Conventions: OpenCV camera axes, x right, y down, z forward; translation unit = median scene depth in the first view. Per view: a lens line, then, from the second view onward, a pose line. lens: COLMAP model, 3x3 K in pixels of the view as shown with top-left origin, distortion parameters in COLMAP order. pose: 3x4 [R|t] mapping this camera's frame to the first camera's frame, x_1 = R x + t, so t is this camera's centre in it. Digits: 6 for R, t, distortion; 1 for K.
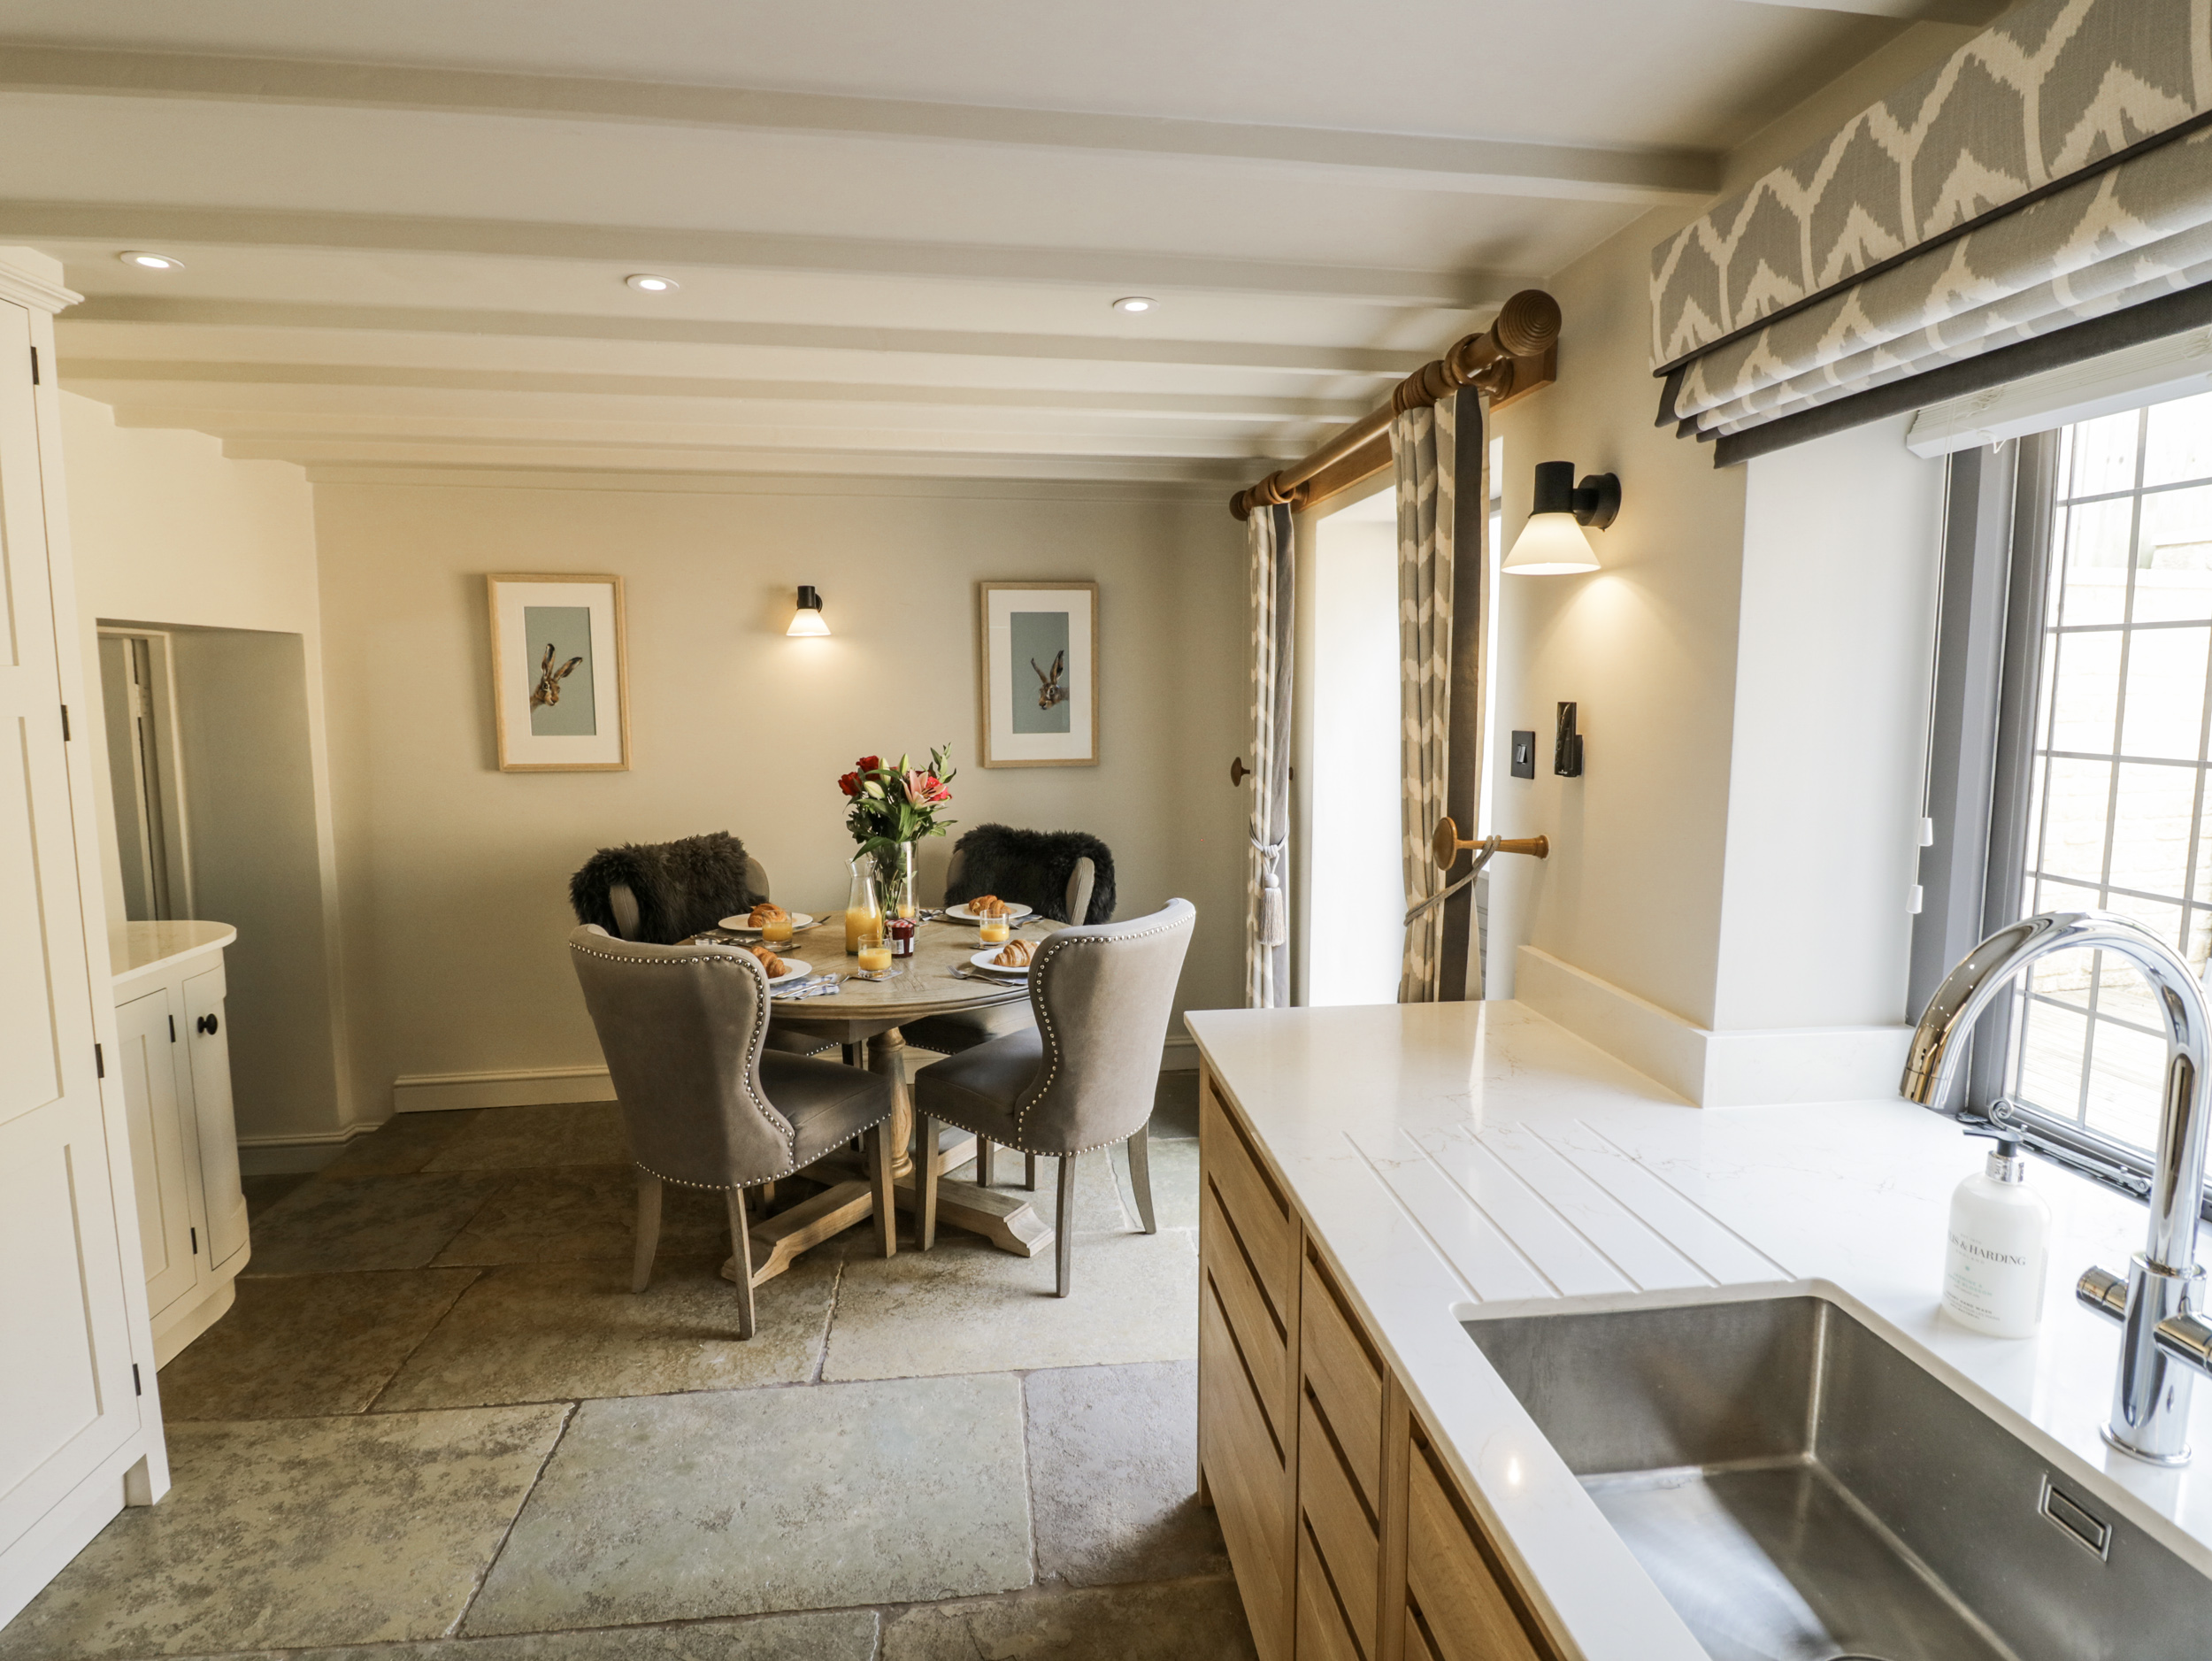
lens RADIAL K [[1162.4, 0, 1103.2], [0, 1162.4, 809.1], [0, 0, 1]] dist [0.002785, -0.016523]
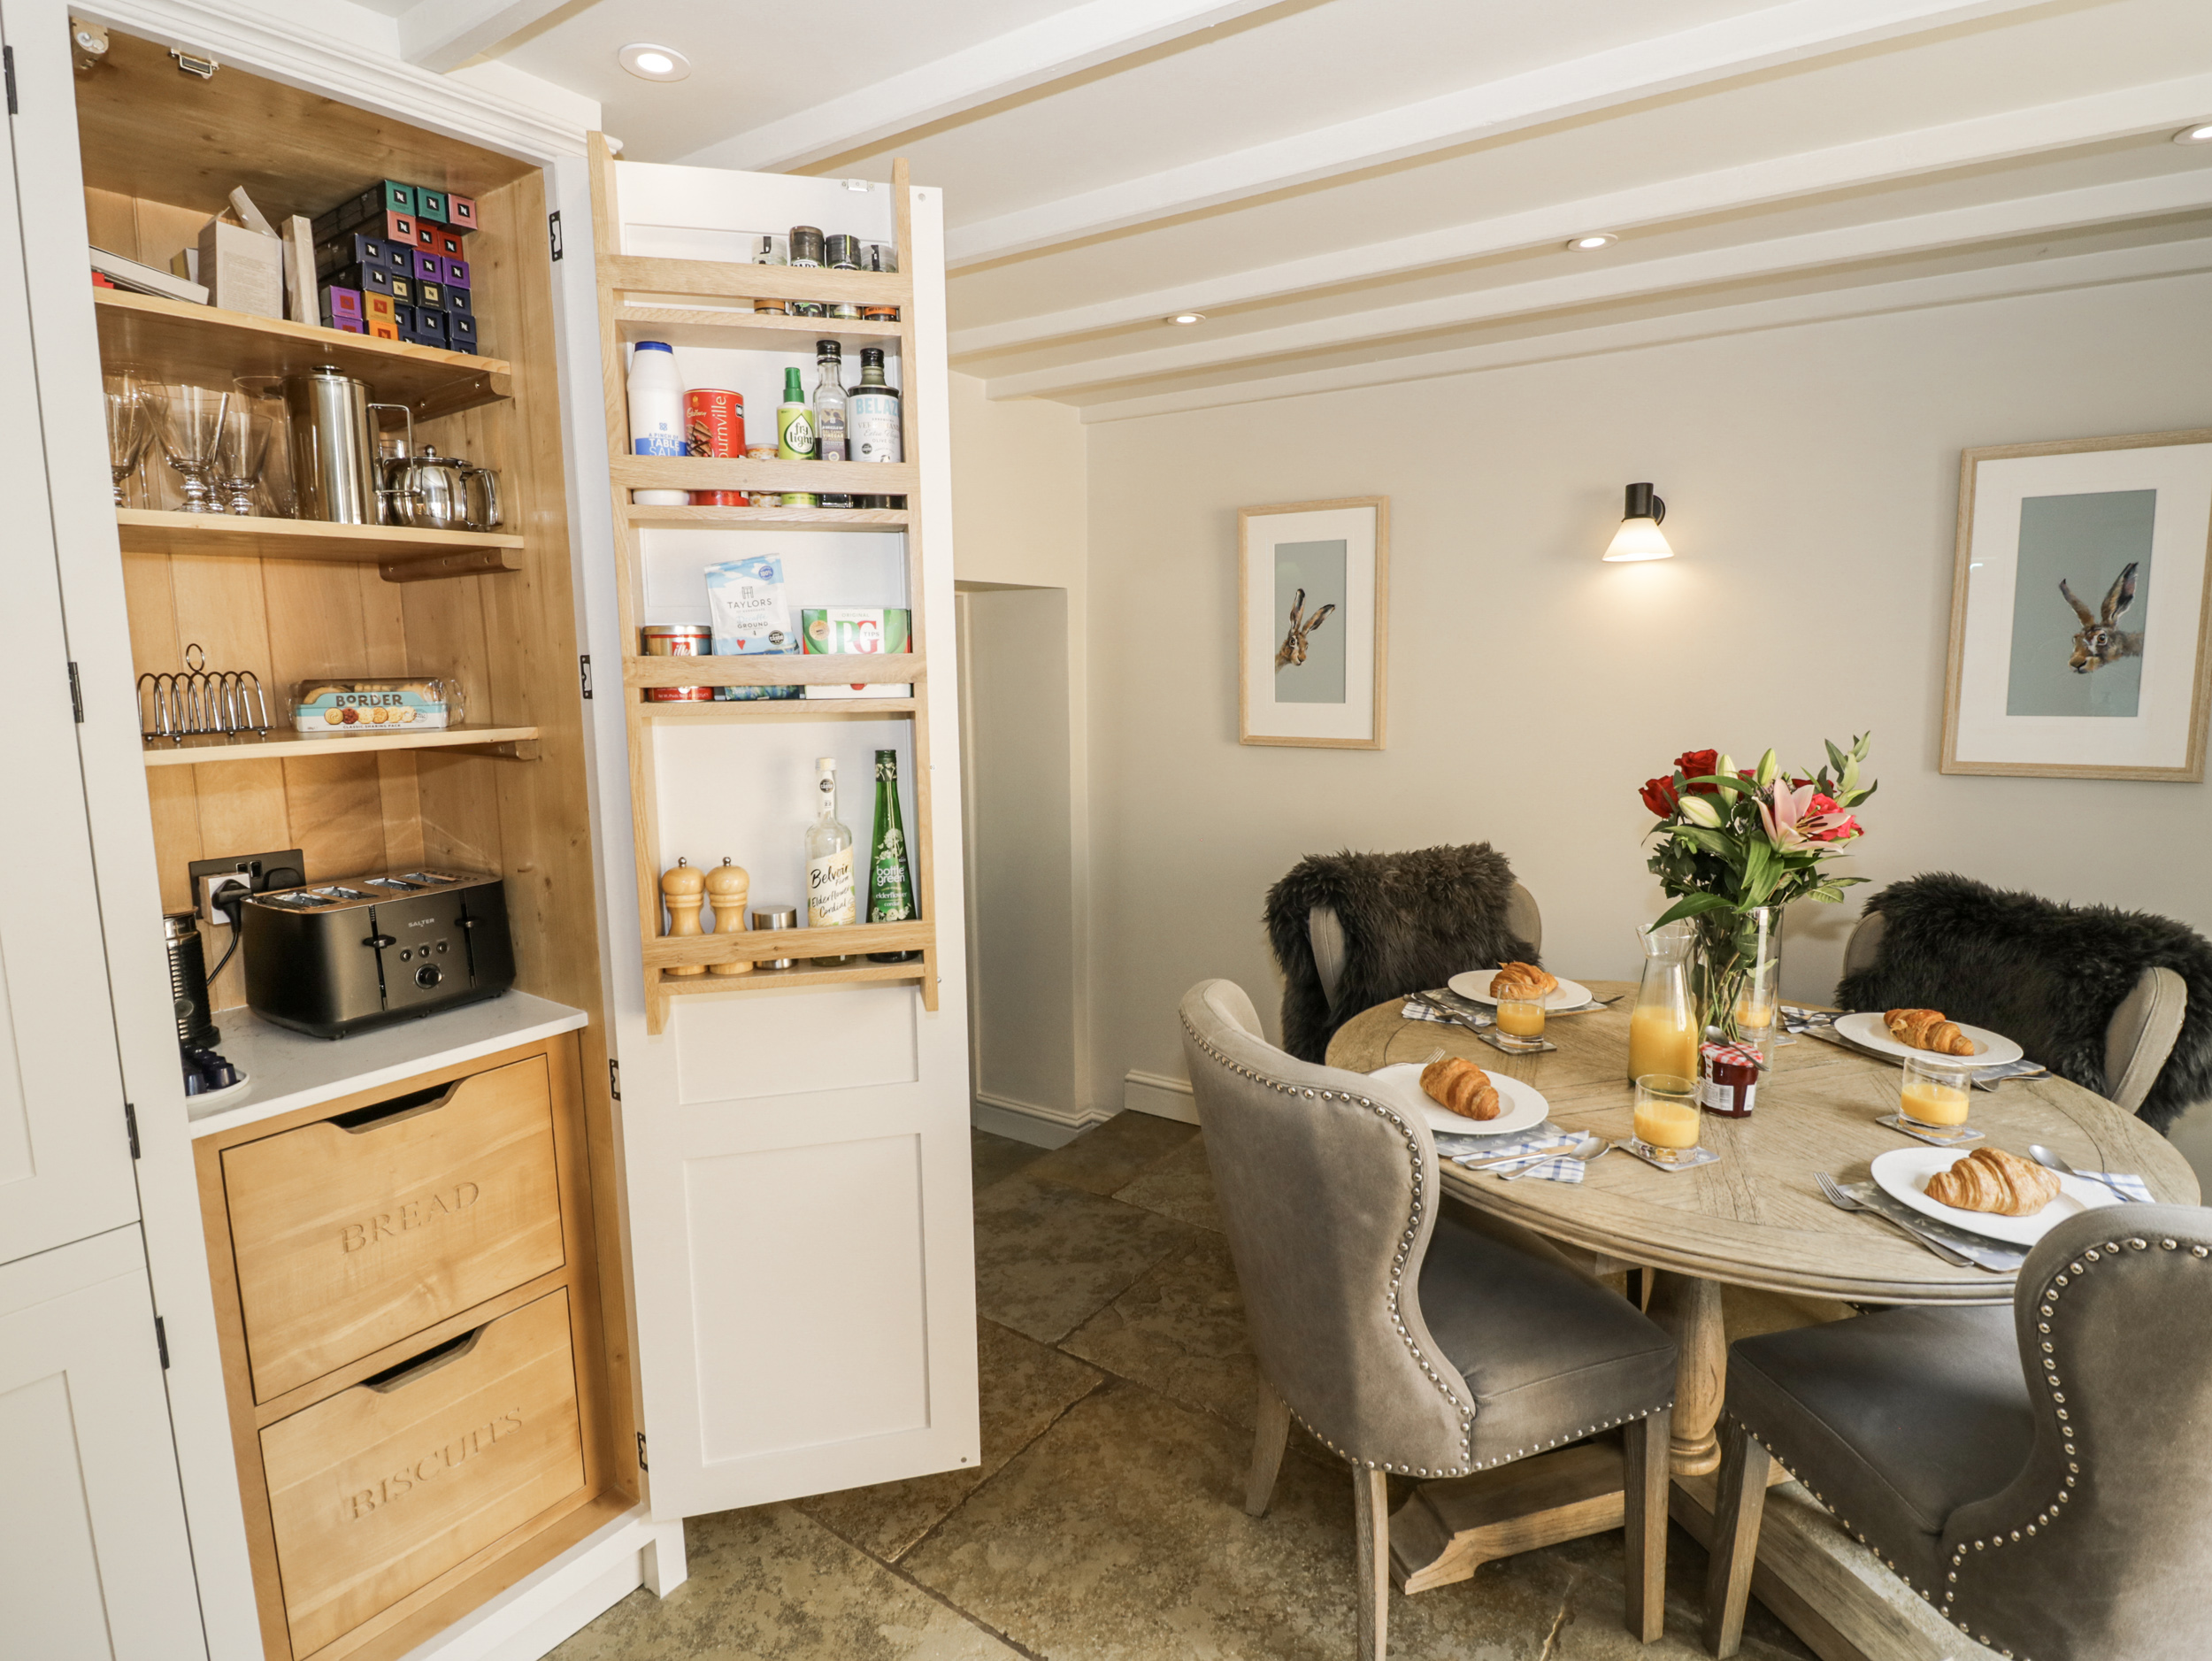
lens RADIAL K [[1162.4, 0, 1103.2], [0, 1162.4, 809.1], [0, 0, 1]] dist [0.002785, -0.016523]
pose [[0.747618, 0.079882, -0.659307, -0.040474], [-0.061503, 0.996801, 0.051032, -0.027058], [0.661275, 0.002397, 0.750140, 0.367940]]
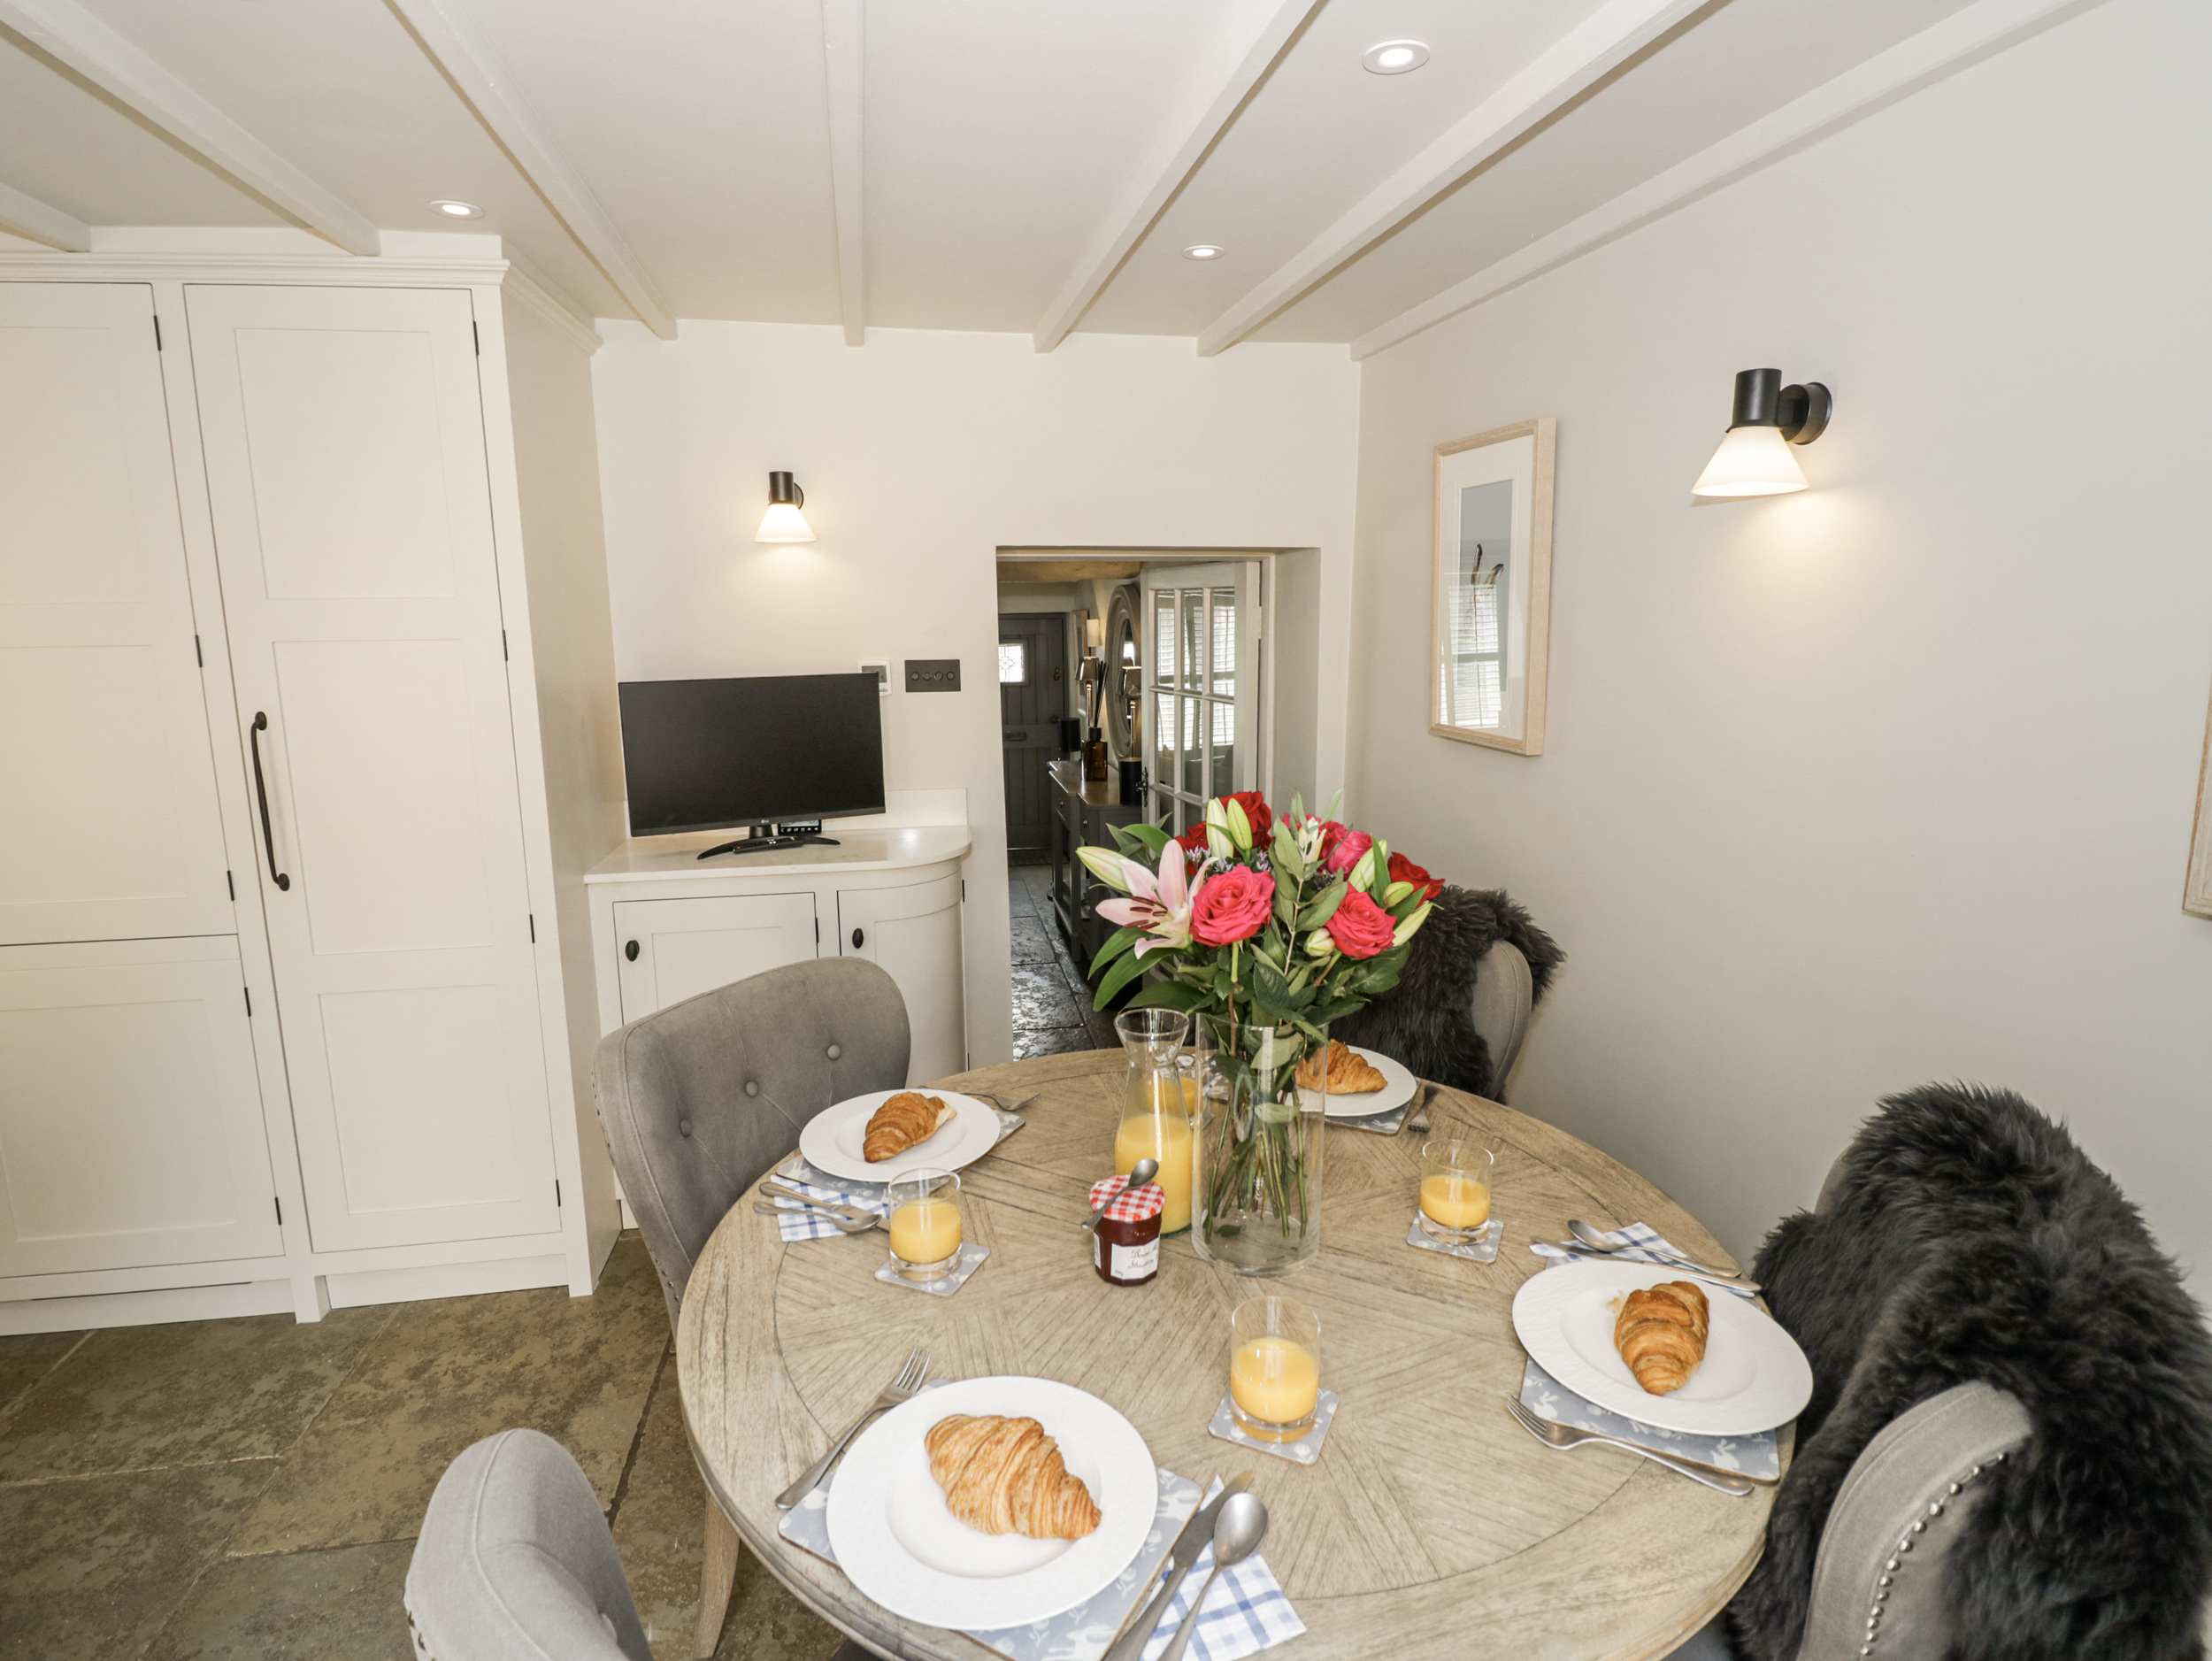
lens RADIAL K [[1162.4, 0, 1103.2], [0, 1162.4, 809.1], [0, 0, 1]] dist [0.002785, -0.016523]
pose [[0.056397, 0.173083, -0.983291, 0.208564], [-0.099352, 0.980943, 0.166971, -0.105001], [0.993453, 0.088276, 0.072519, 0.928933]]
